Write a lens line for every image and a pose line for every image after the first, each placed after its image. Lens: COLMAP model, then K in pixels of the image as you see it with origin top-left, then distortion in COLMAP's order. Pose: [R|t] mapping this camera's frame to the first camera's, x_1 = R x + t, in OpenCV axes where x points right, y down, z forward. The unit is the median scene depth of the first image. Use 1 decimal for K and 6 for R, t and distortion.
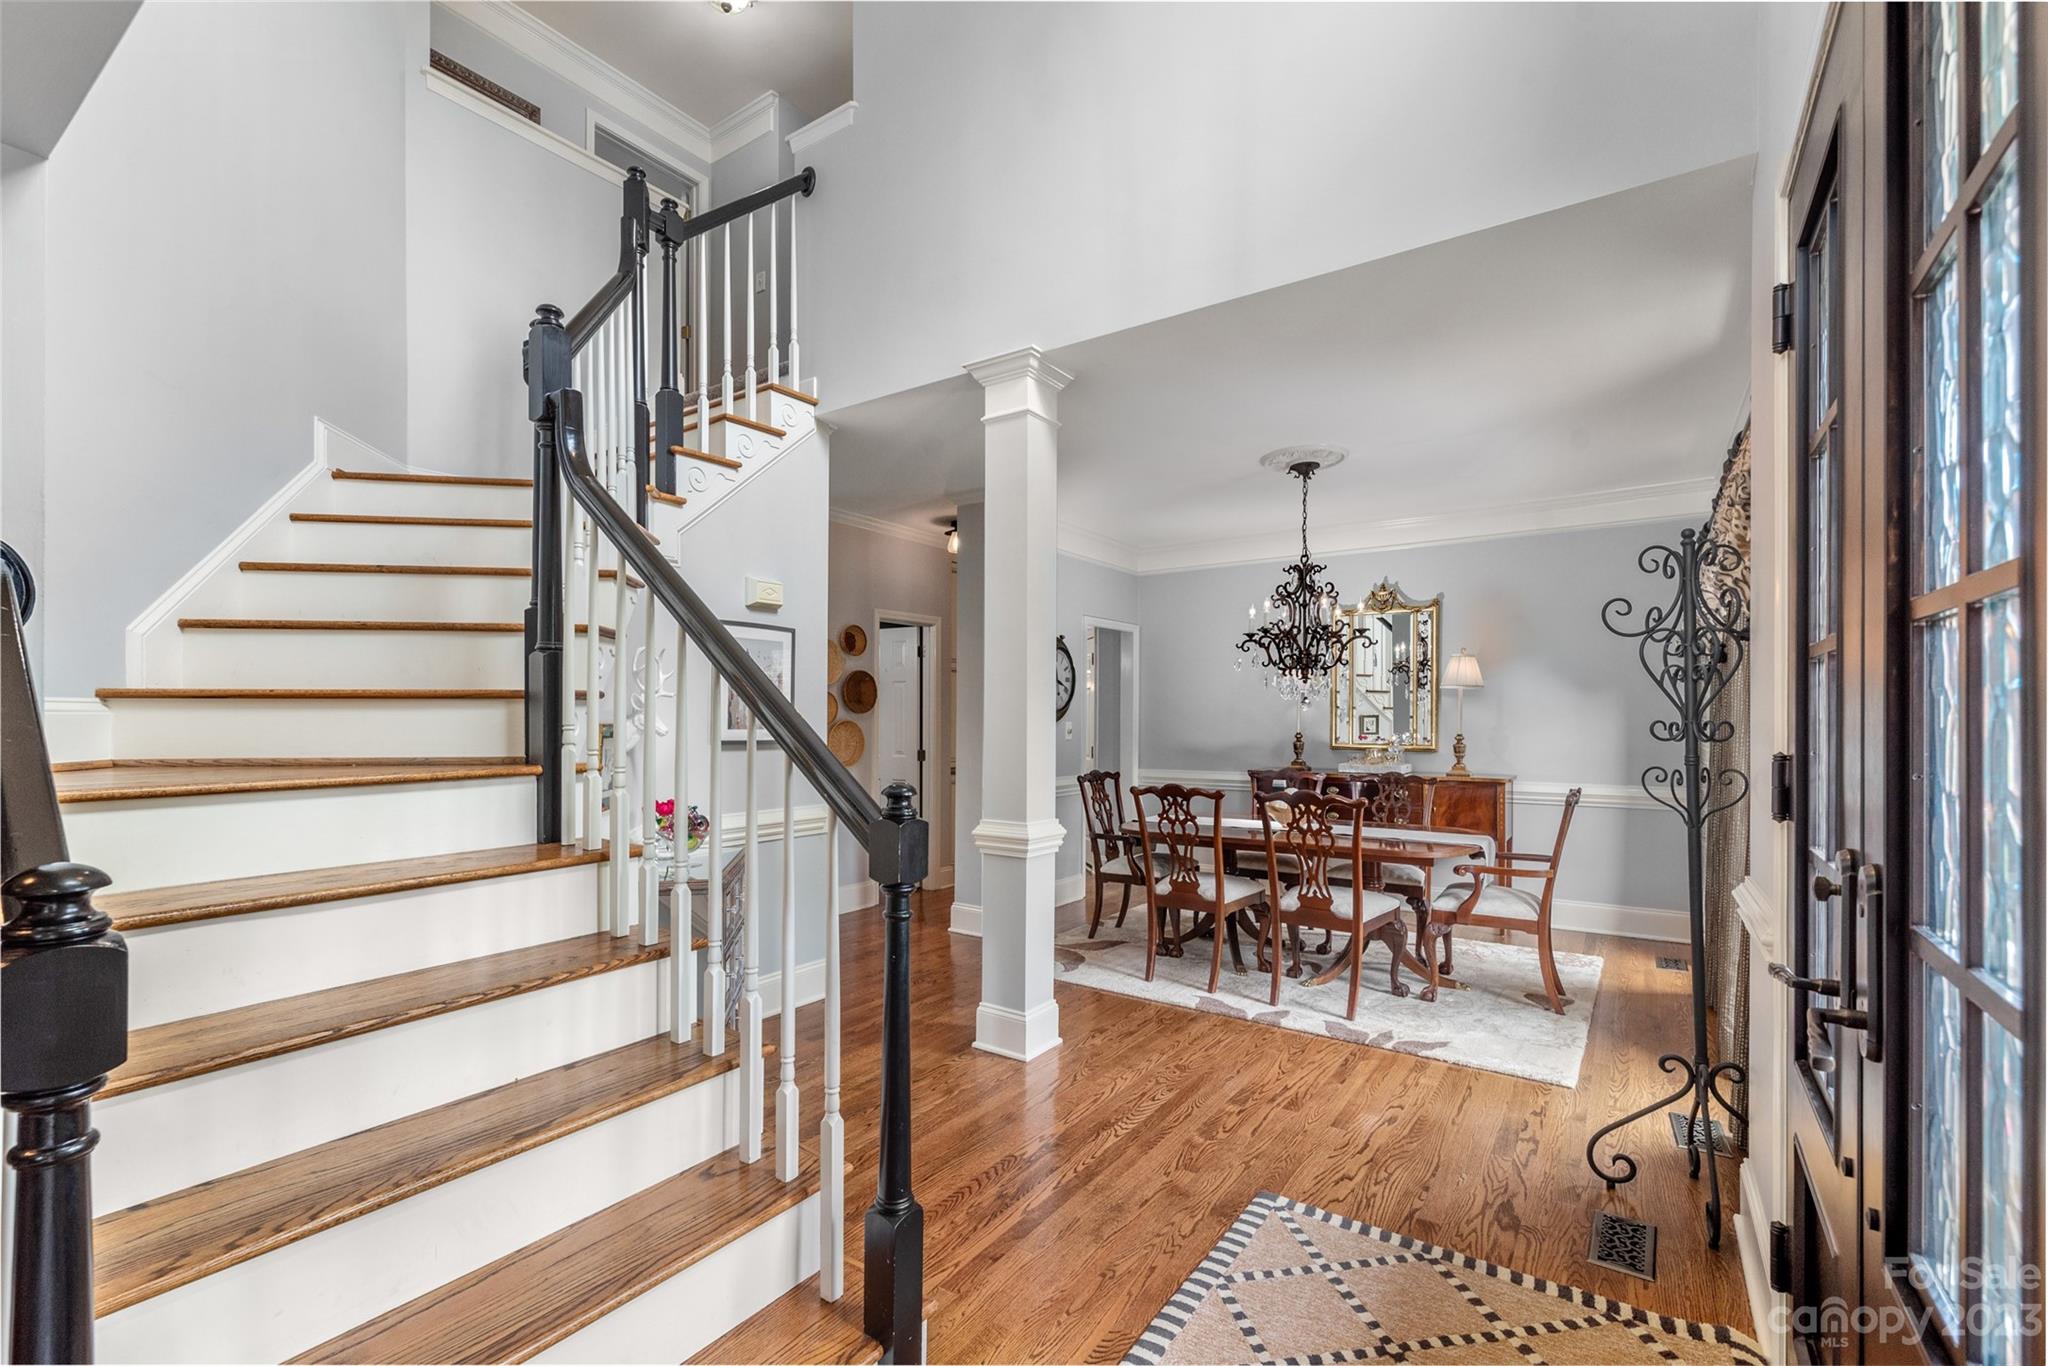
lens RADIAL K [[912.4, 0, 1022.2], [0, 912.4, 702.5], [0, 0, 1]] dist [-0.000350, 0.000137]
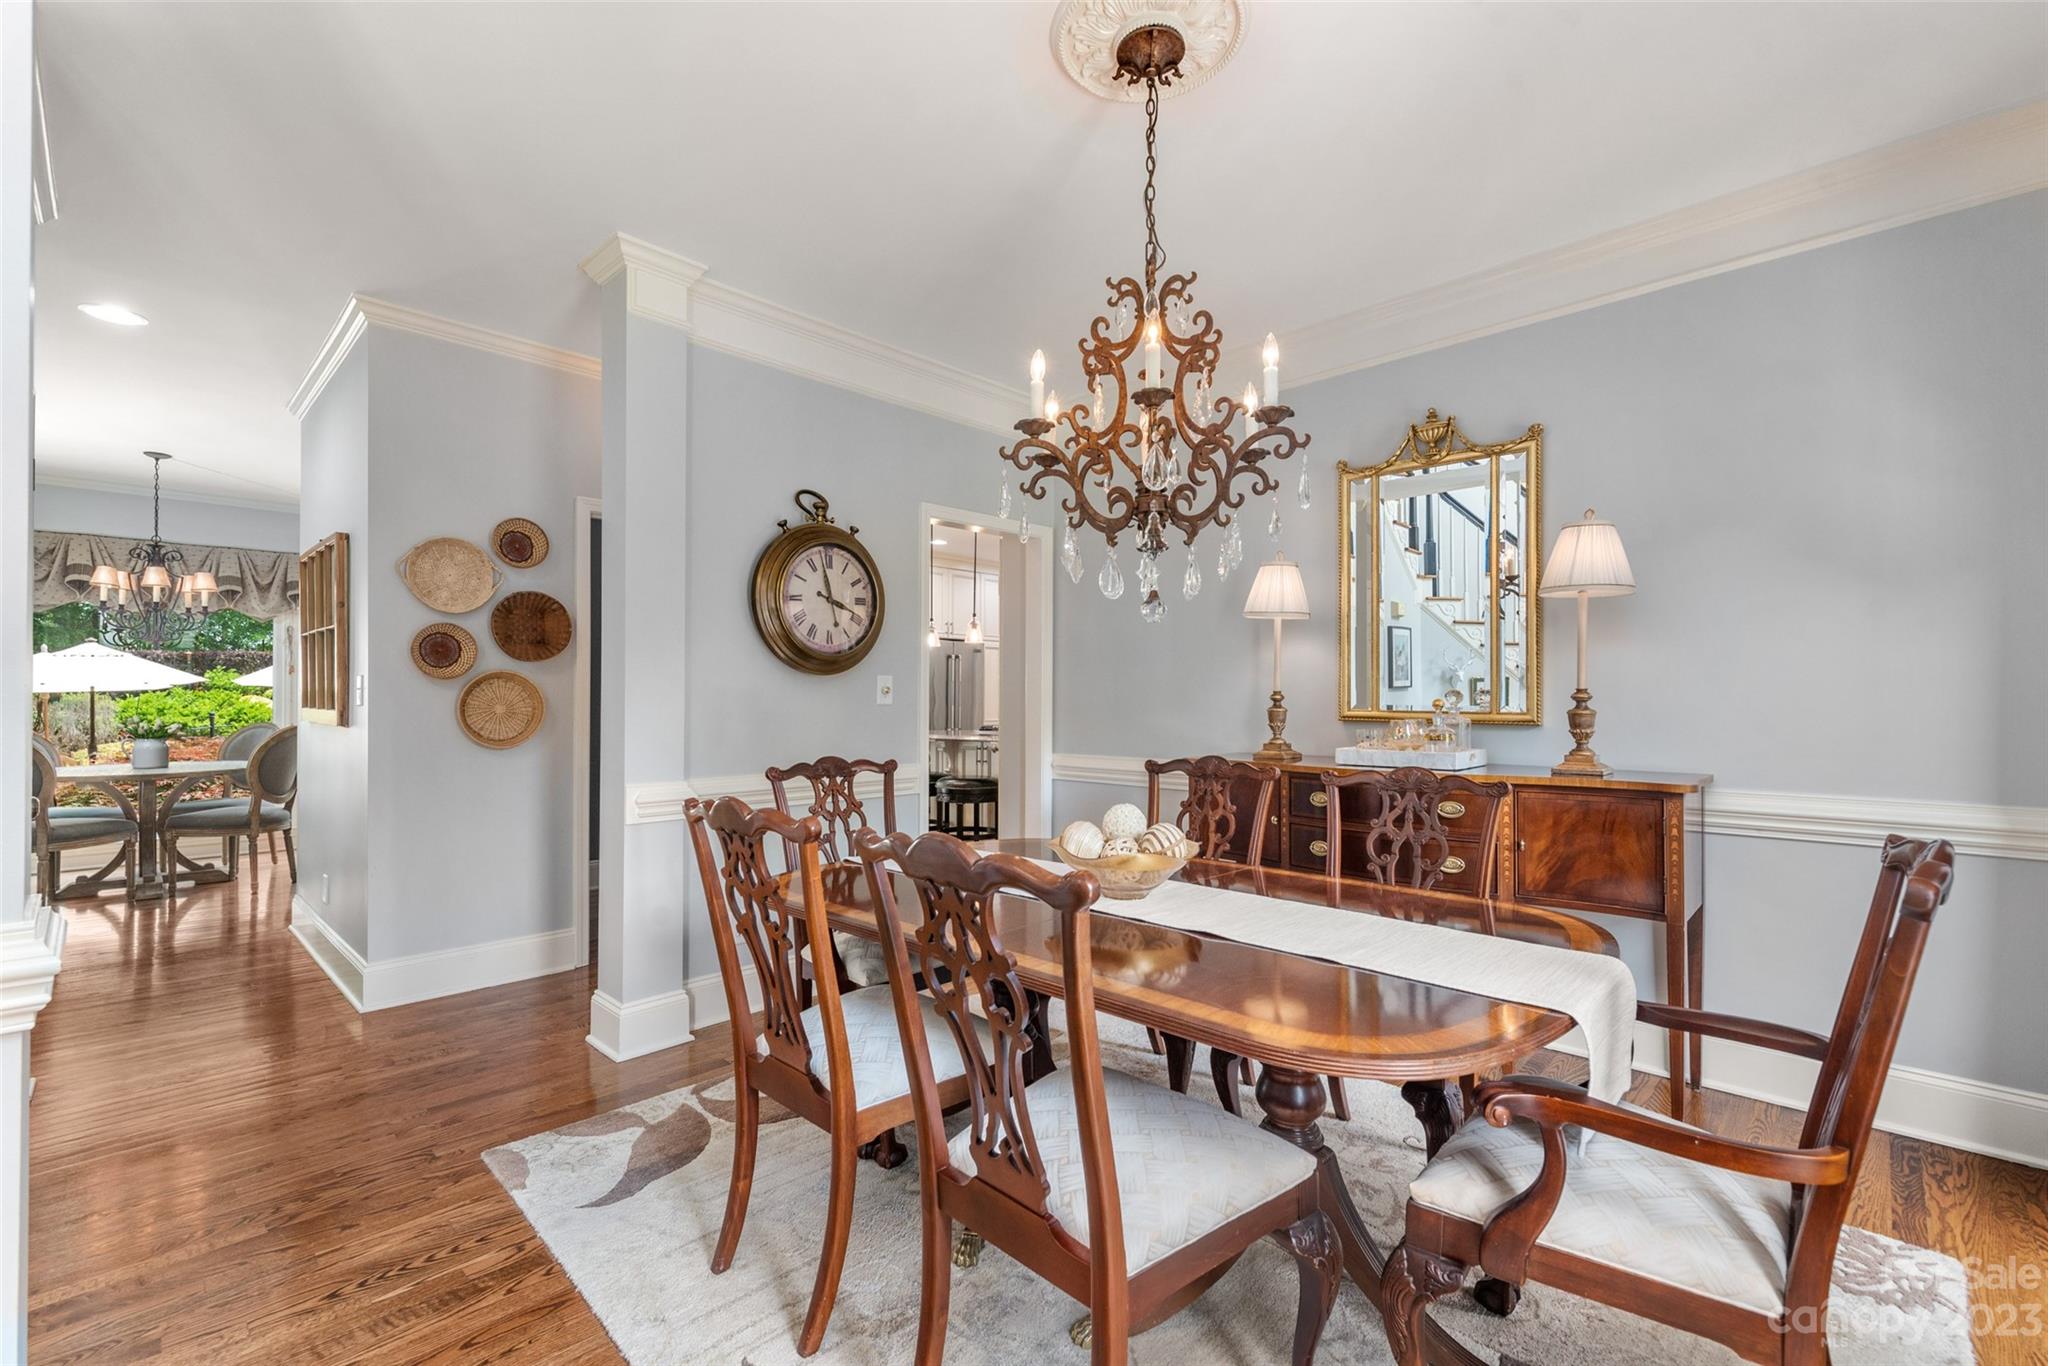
lens RADIAL K [[912.4, 0, 1006.7], [0, 912.4, 681.6], [0, 0, 1]] dist [-0.000350, 0.000137]
pose [[0.985445, -0.003784, -0.169951, 0.266461], [0.003850, 0.999993, 0.000059, 0.030259], [0.169949, -0.000713, 0.985453, 0.479901]]
